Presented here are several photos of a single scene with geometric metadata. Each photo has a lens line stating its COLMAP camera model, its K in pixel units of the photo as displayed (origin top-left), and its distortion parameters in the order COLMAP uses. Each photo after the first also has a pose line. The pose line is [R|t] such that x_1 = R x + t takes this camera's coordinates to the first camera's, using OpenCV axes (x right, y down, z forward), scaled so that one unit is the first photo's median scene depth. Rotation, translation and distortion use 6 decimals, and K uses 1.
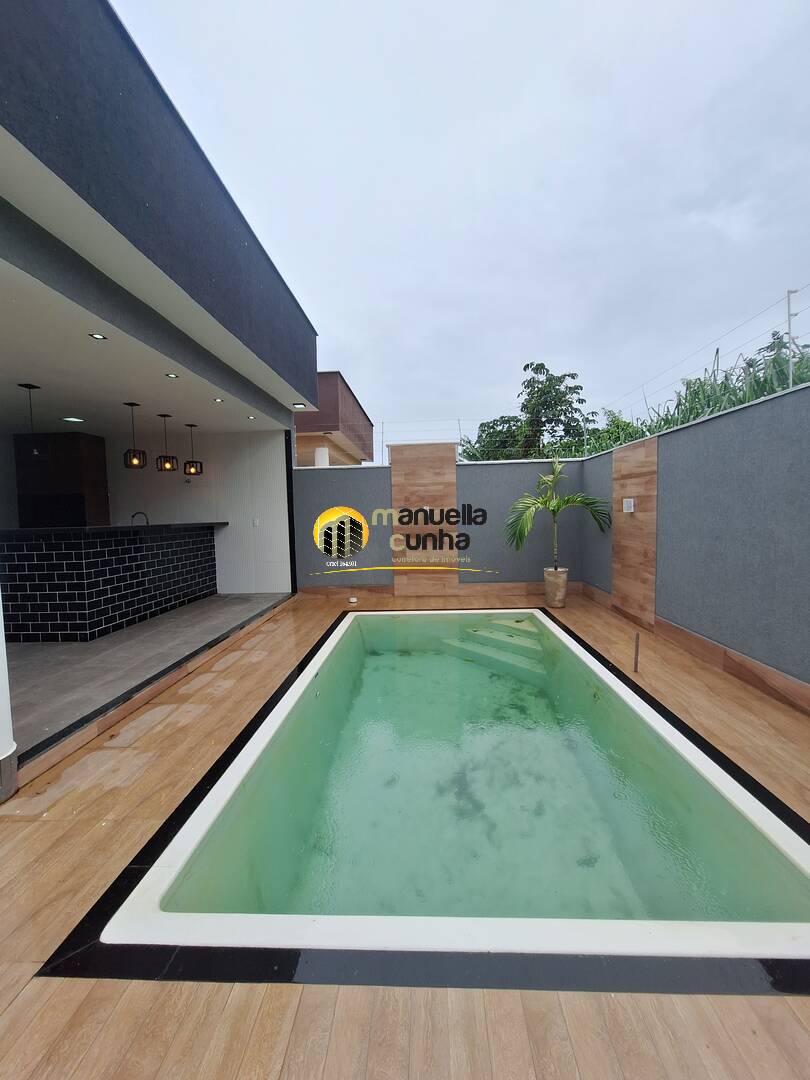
lens RADIAL K [[431.1, 0, 396.6], [0, 431.1, 526.8], [0, 0, 1]] dist [-0.000125, -0.000386]
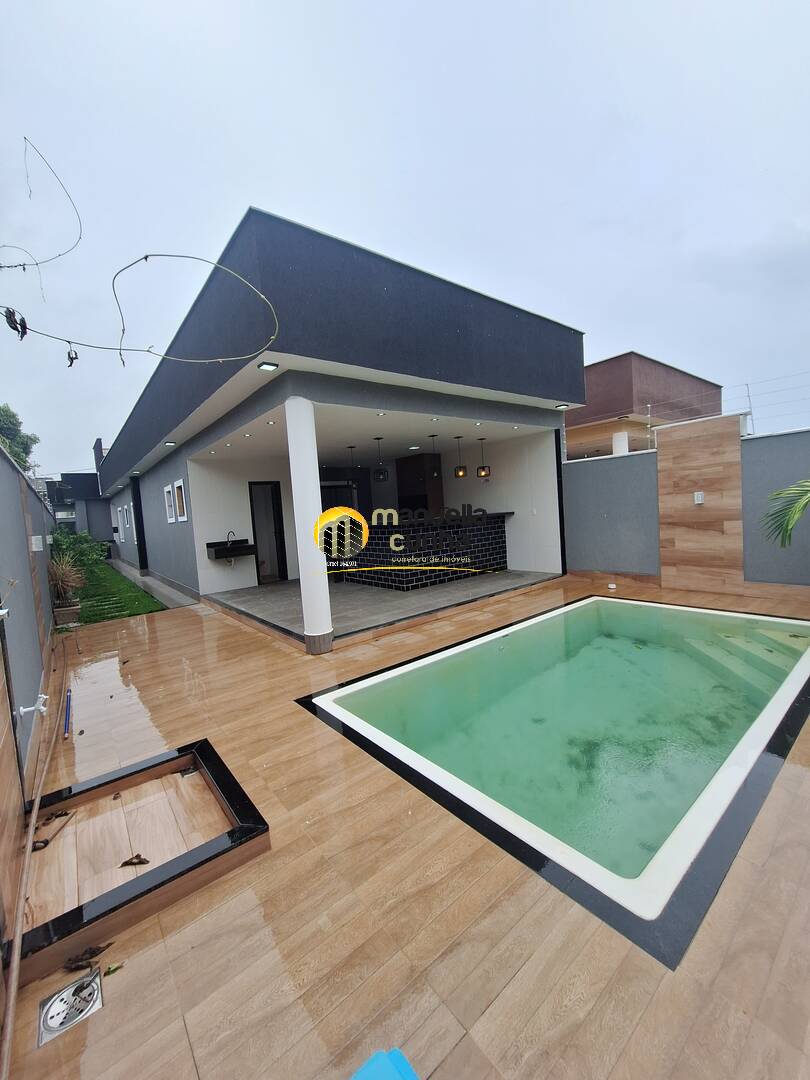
lens RADIAL K [[431.1, 0, 410.6], [0, 431.1, 536.3], [0, 0, 1]] dist [-0.000125, -0.000386]
pose [[0.673596, 0.028634, -0.738545, 0.352357], [0.030968, 0.997278, 0.066909, -0.036428], [0.738451, -0.067941, 0.670876, -0.049538]]
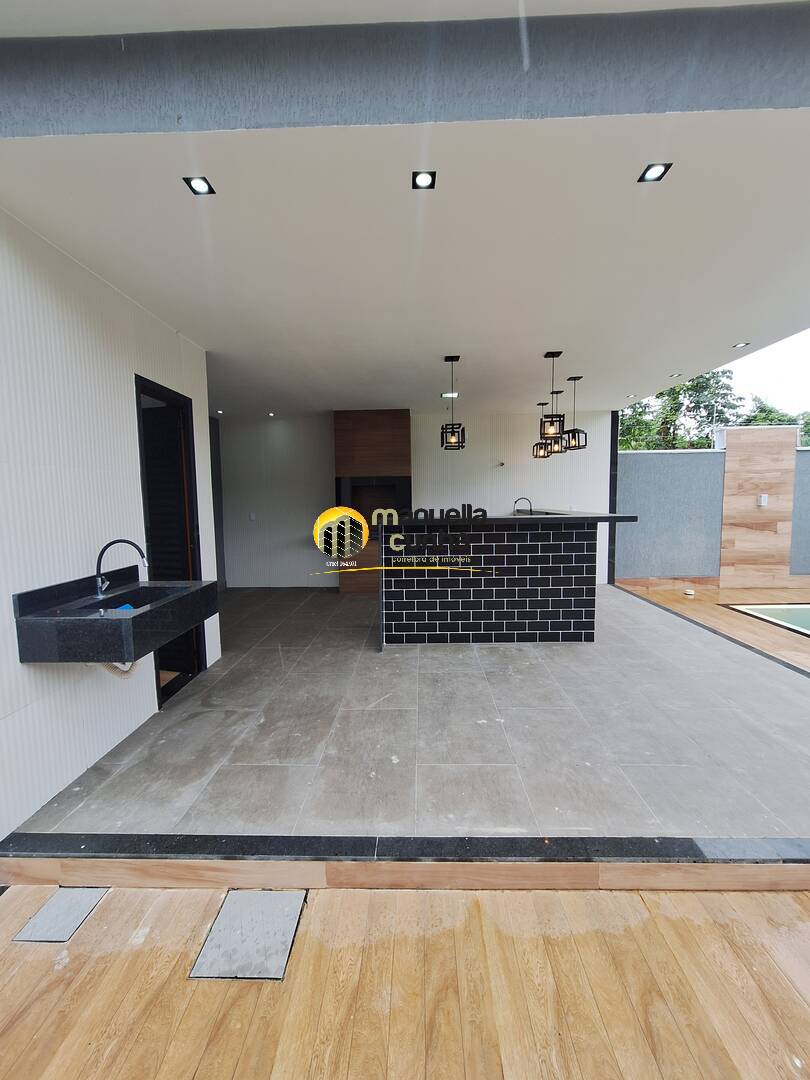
lens RADIAL K [[431.1, 0, 408.0], [0, 431.1, 534.5], [0, 0, 1]] dist [-0.000125, -0.000386]
pose [[0.999468, 0.007333, 0.031771, -0.793346], [-0.009062, 0.998465, 0.054632, -0.004492], [-0.031322, -0.054891, 0.998001, 0.079131]]
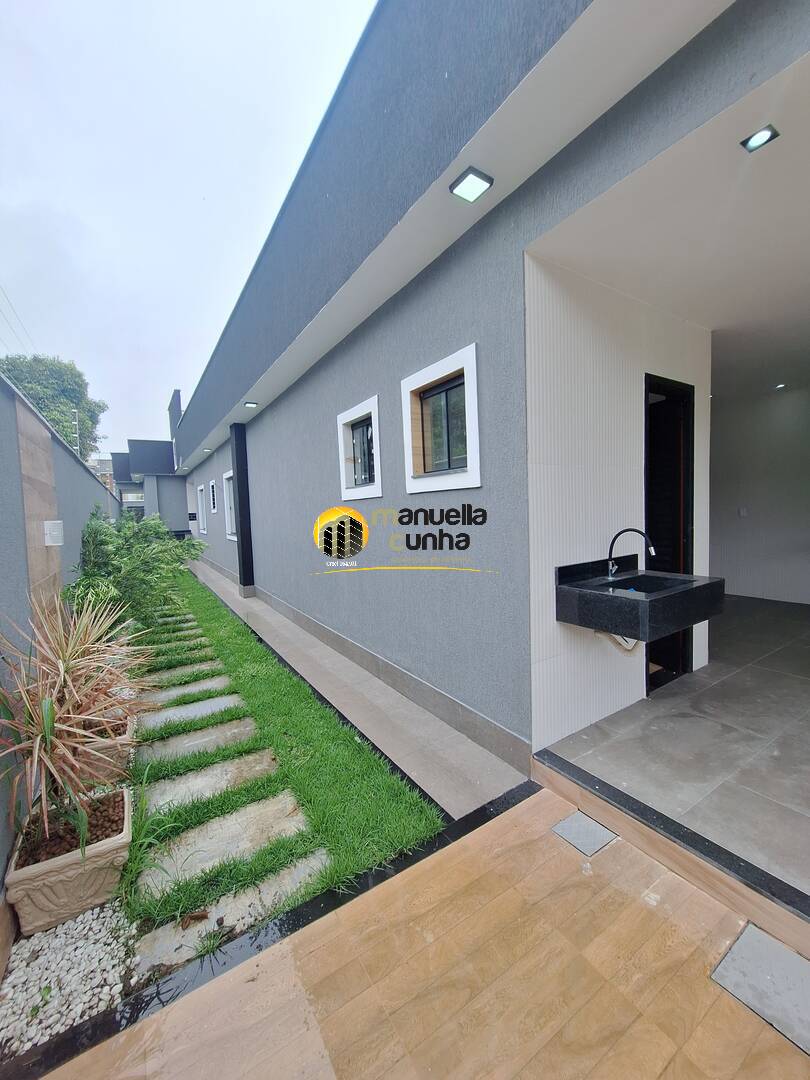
lens RADIAL K [[431.1, 0, 407.7], [0, 431.1, 534.3], [0, 0, 1]] dist [-0.000125, -0.000386]
pose [[0.584199, 0.053663, -0.809834, -0.821843], [-0.001647, 0.997888, 0.064936, 0.001626], [0.811609, -0.036602, 0.583054, 0.053031]]
